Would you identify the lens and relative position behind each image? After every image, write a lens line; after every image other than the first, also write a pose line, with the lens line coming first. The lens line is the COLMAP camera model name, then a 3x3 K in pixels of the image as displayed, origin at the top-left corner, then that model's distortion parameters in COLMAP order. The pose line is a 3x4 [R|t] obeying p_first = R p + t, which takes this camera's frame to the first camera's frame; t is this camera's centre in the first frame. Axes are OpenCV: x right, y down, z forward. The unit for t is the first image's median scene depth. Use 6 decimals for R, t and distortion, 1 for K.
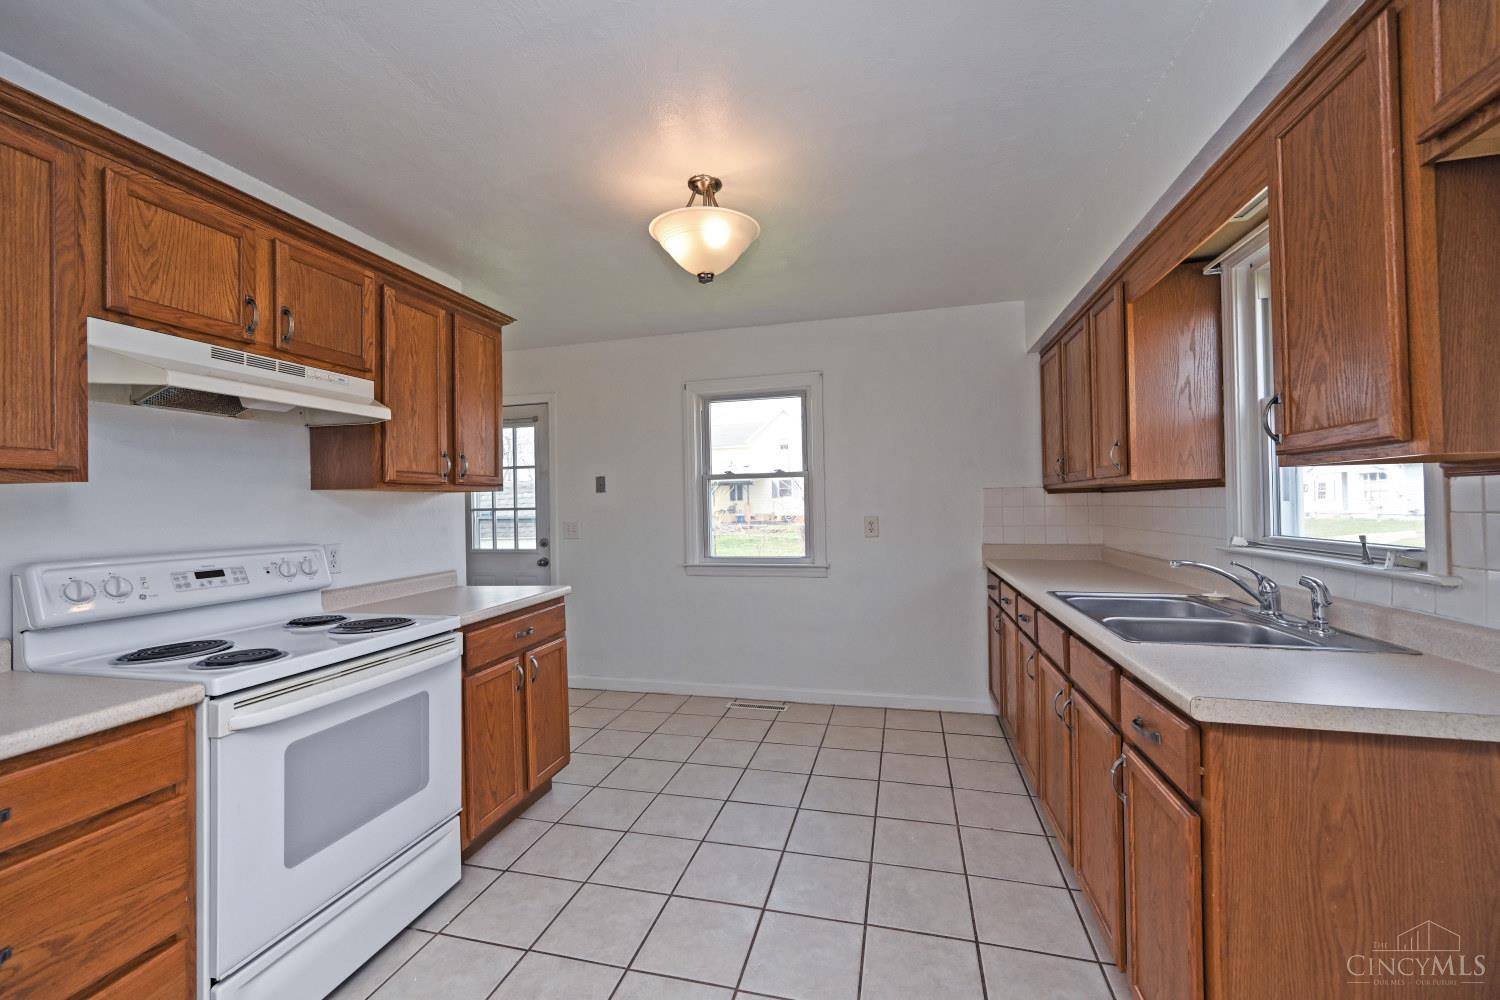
lens RADIAL K [[589.0, 0, 749.0], [0, 589.0, 502.7], [0, 0, 1]] dist [-0.001364, 0.000185]
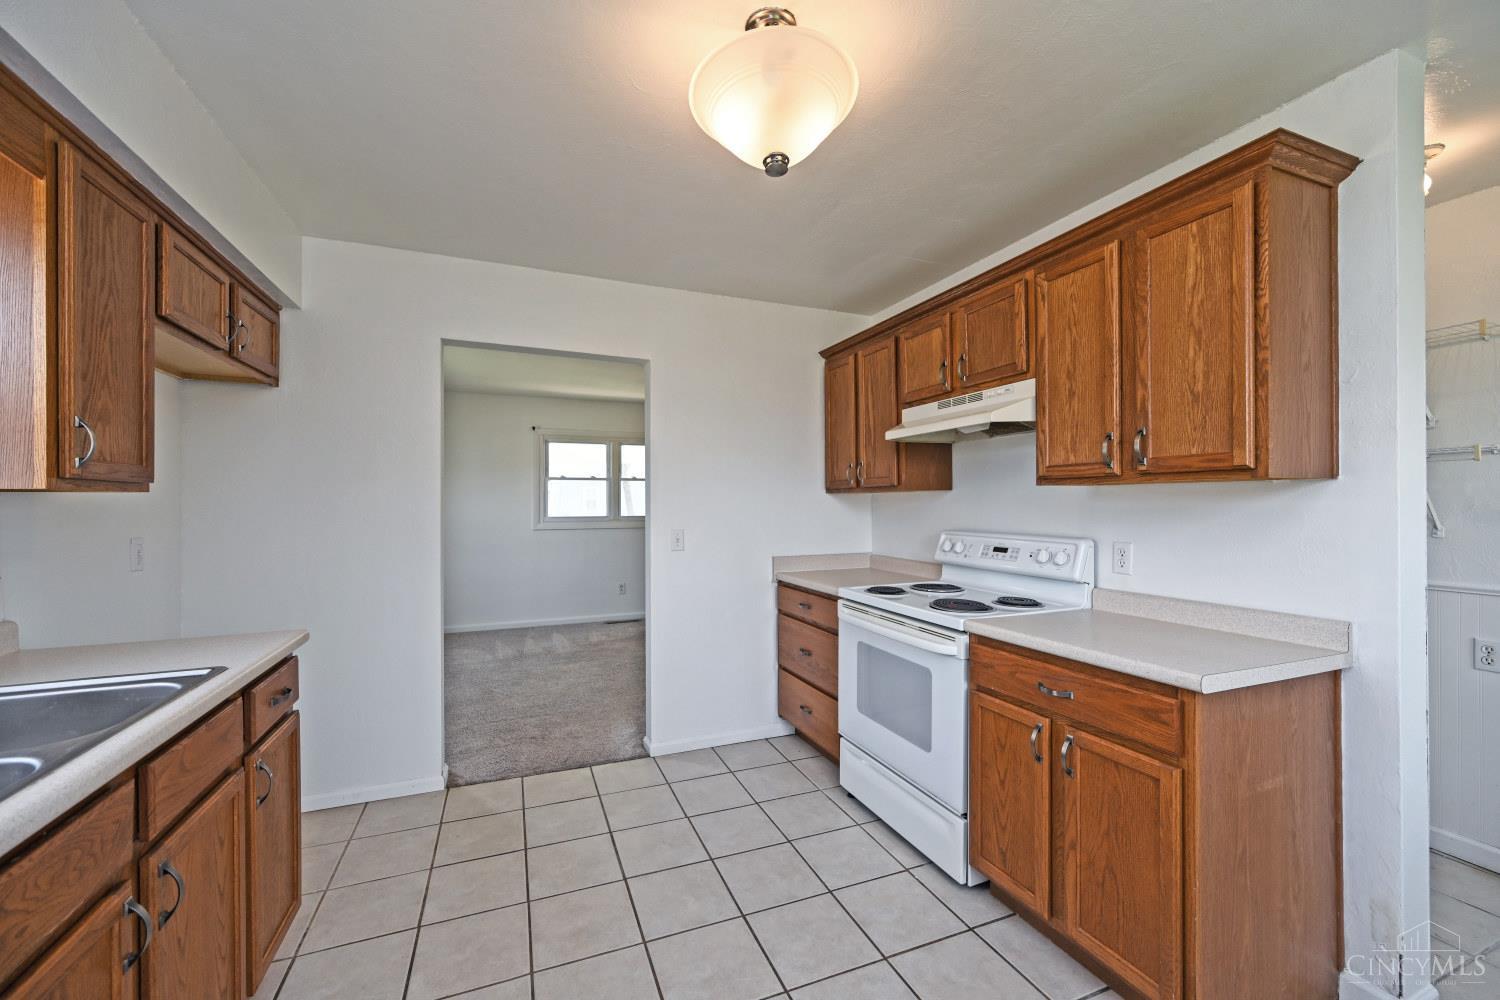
lens RADIAL K [[589.0, 0, 749.0], [0, 589.0, 502.7], [0, 0, 1]] dist [-0.001364, 0.000185]
pose [[-0.803388, 0.022812, -0.595019, 0.382820], [0.020372, 0.999734, 0.010822, -0.017832], [0.595107, -0.003428, -0.803639, 1.657969]]
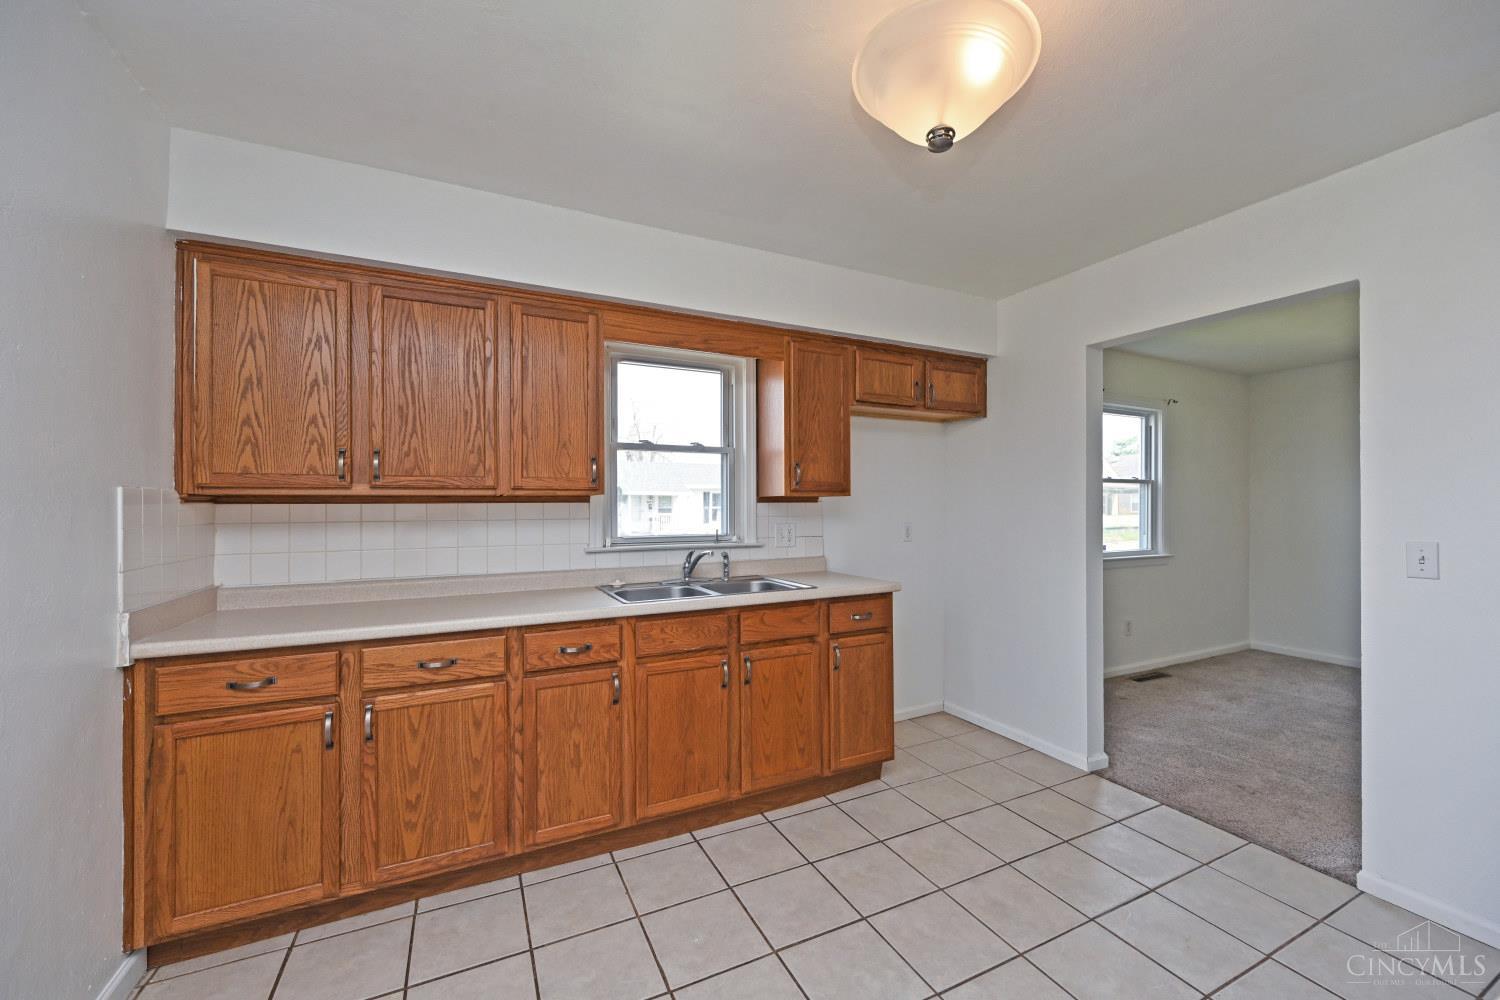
lens RADIAL K [[589.0, 0, 749.0], [0, 589.0, 502.7], [0, 0, 1]] dist [-0.001364, 0.000185]
pose [[-0.649227, 0.030004, 0.760002, -0.442689], [0.016119, 0.999540, -0.025691, 0.013152], [-0.760424, -0.004429, -0.649412, 1.708836]]
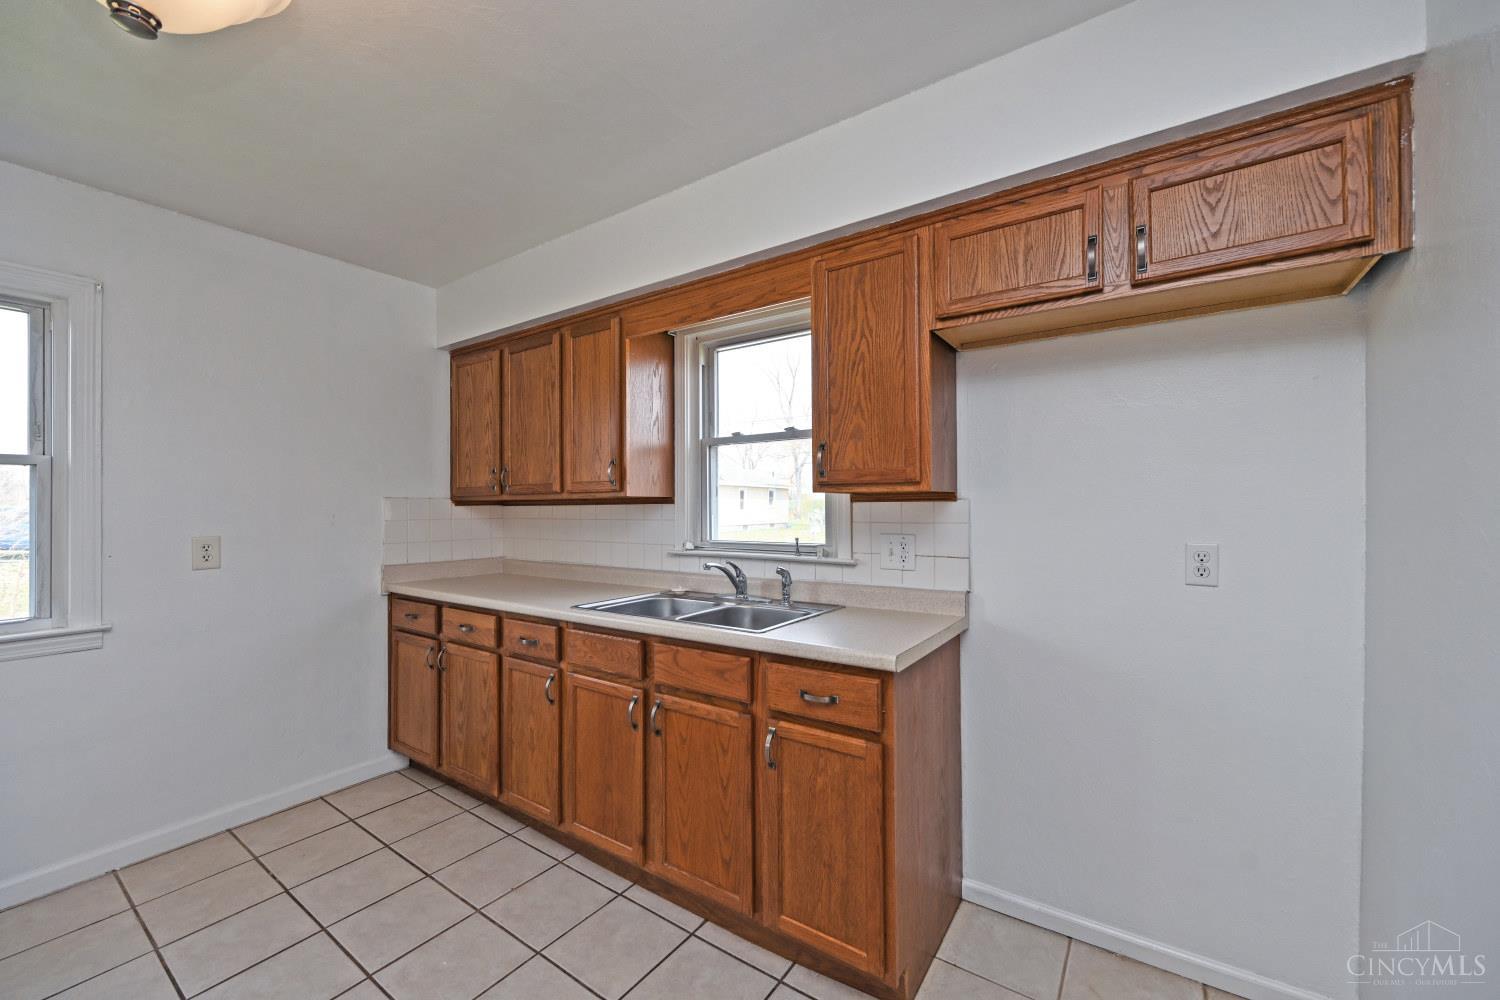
lens RADIAL K [[587.3, 0, 750.0], [0, 587.3, 500.0], [0, 0, 1]] dist [-0.000979, -0.000004]
pose [[0.346615, 0.025079, 0.937672, -0.356168], [-0.002208, 0.999662, -0.025921, -0.002327], [-0.938005, 0.006914, 0.346554, 0.440344]]
